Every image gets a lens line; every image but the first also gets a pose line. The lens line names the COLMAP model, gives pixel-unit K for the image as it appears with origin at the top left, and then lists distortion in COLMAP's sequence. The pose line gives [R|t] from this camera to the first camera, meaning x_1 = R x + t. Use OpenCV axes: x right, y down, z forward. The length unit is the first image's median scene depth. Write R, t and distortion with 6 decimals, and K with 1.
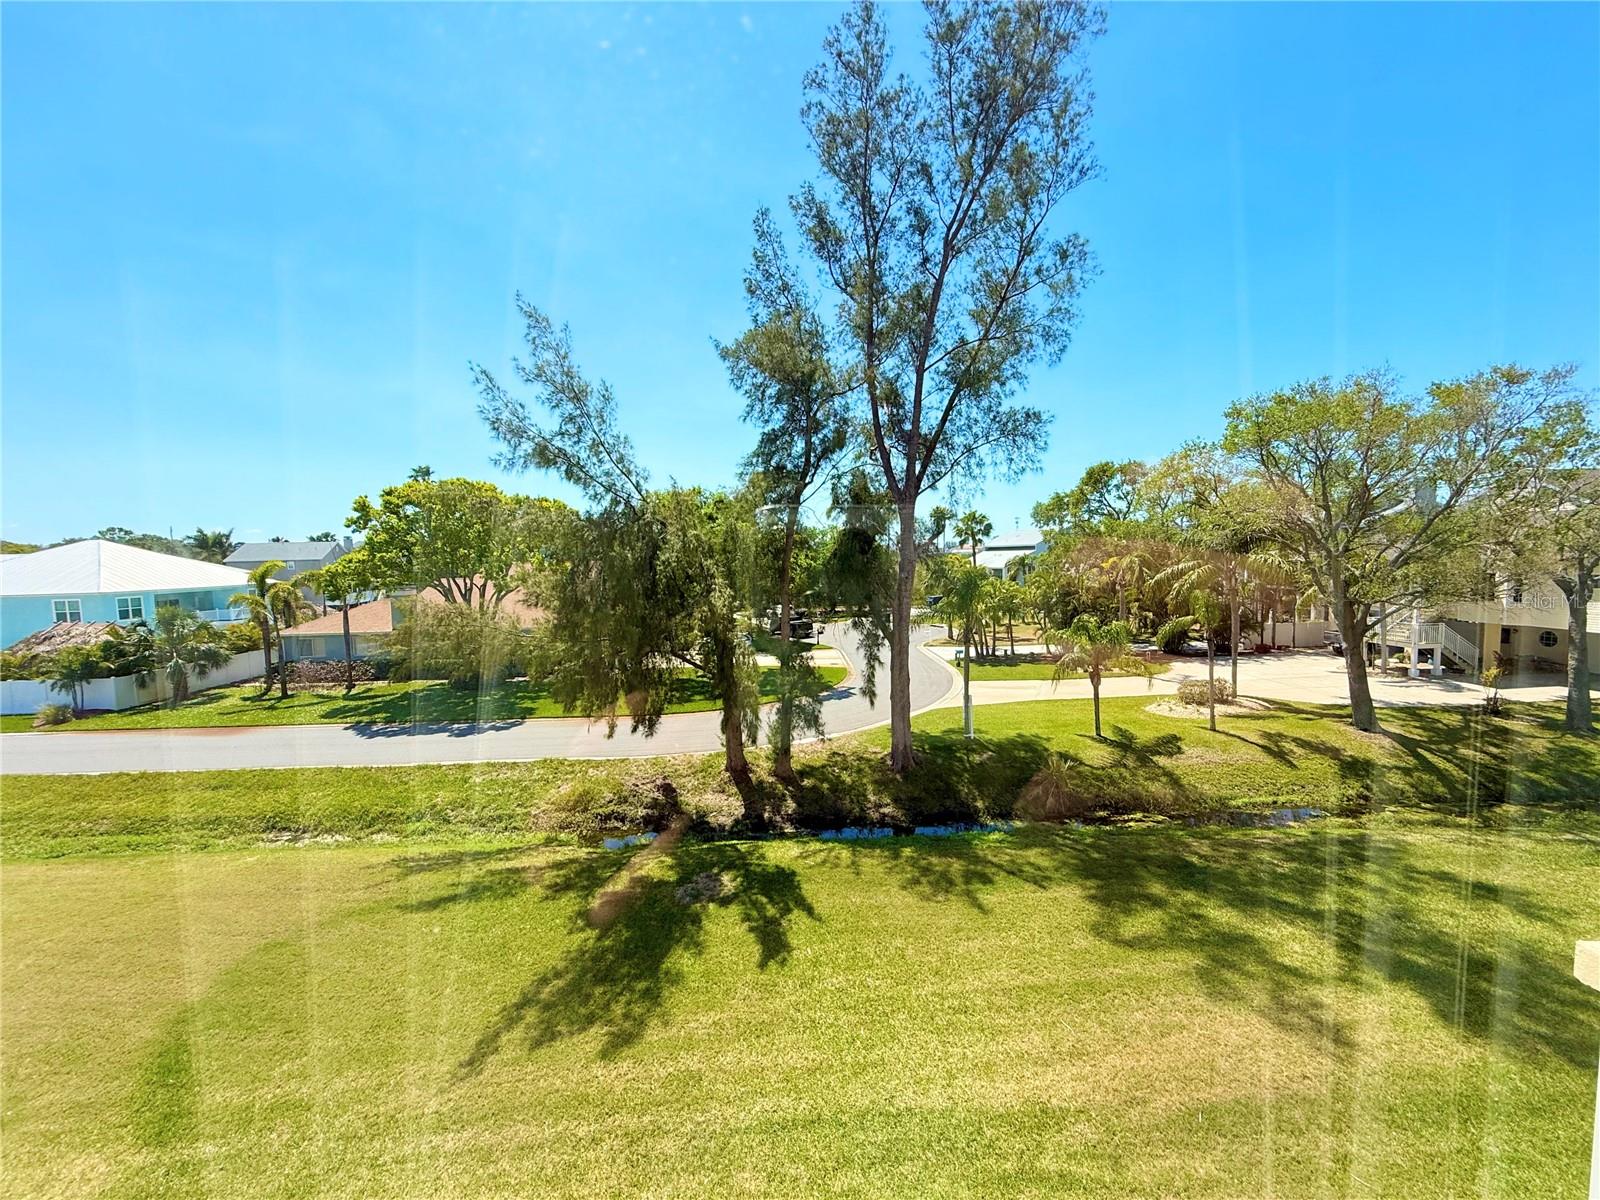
lens RADIAL K [[634.8, 0, 801.8], [0, 634.8, 602.8], [0, 0, 1]] dist [-0.003329, -0.000003]
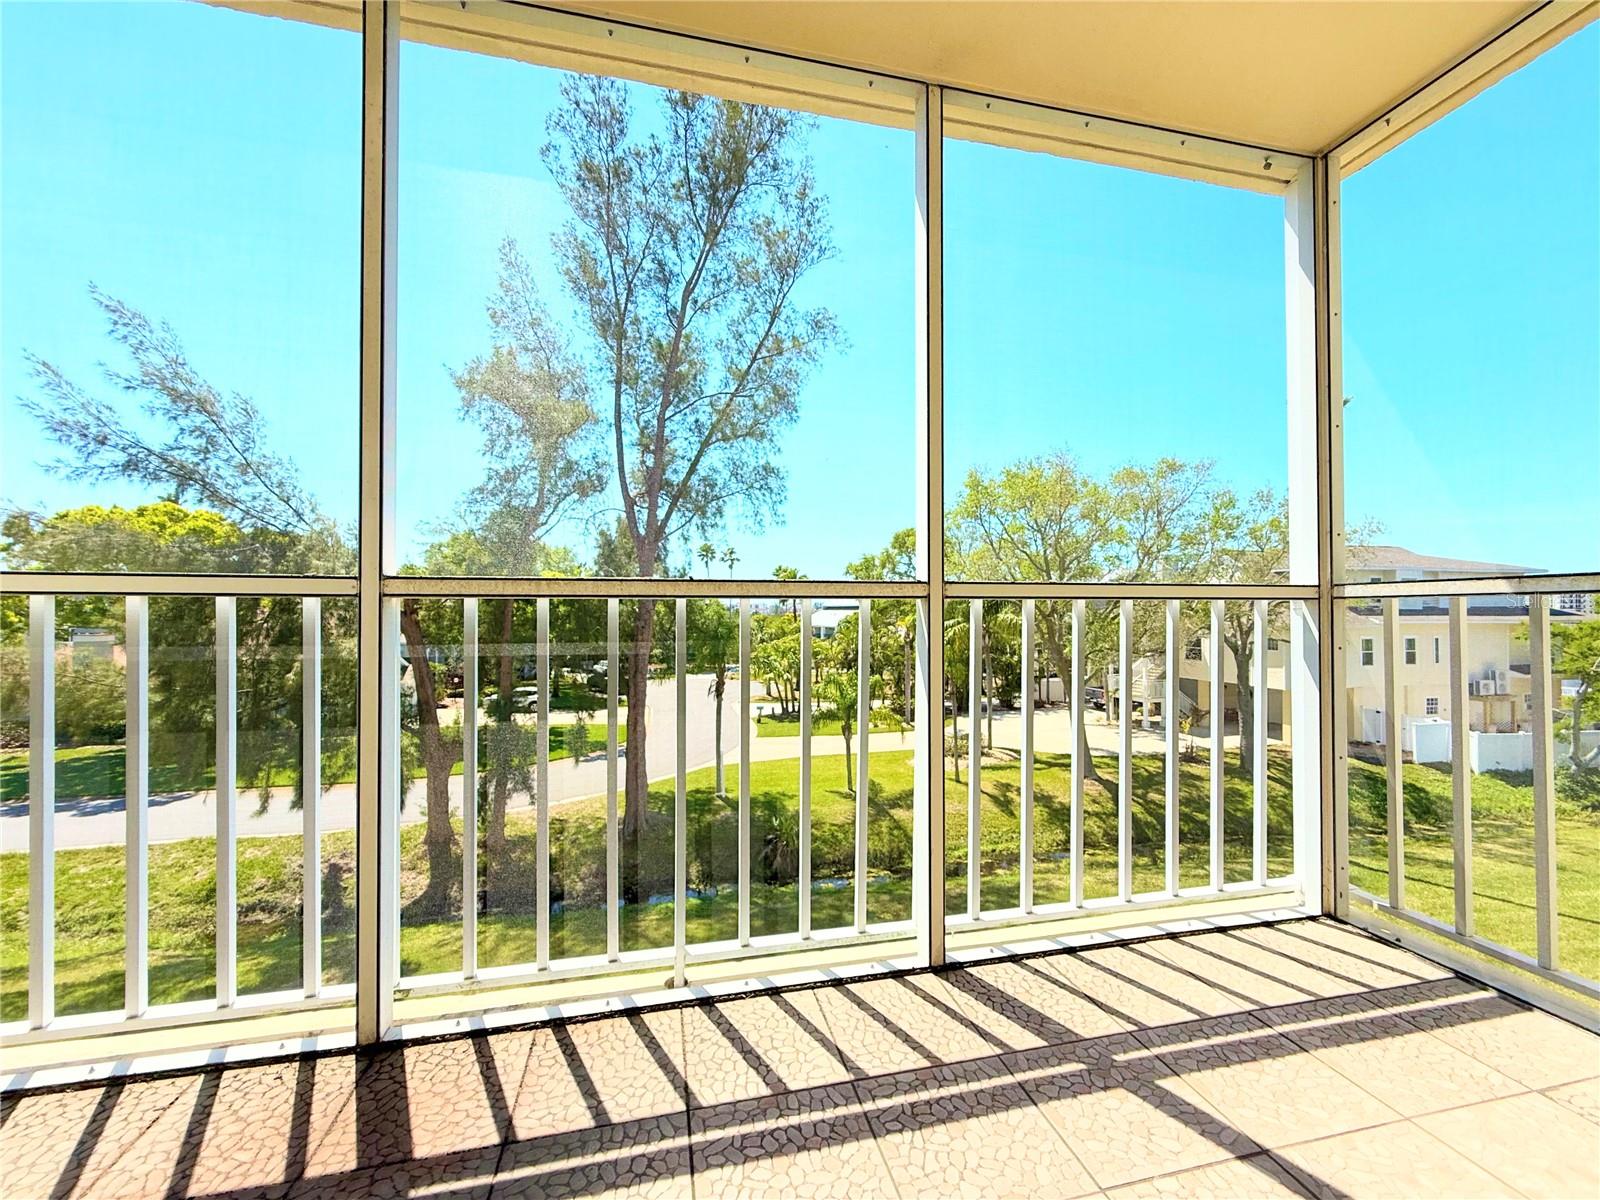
lens RADIAL K [[634.8, 0, 799.3], [0, 634.8, 607.0], [0, 0, 1]] dist [-0.003329, -0.000003]
pose [[0.978985, 0.027694, 0.202042, 0.203296], [-0.010478, 0.996258, -0.085787, 0.008863], [-0.203662, 0.081868, 0.975612, 0.015471]]
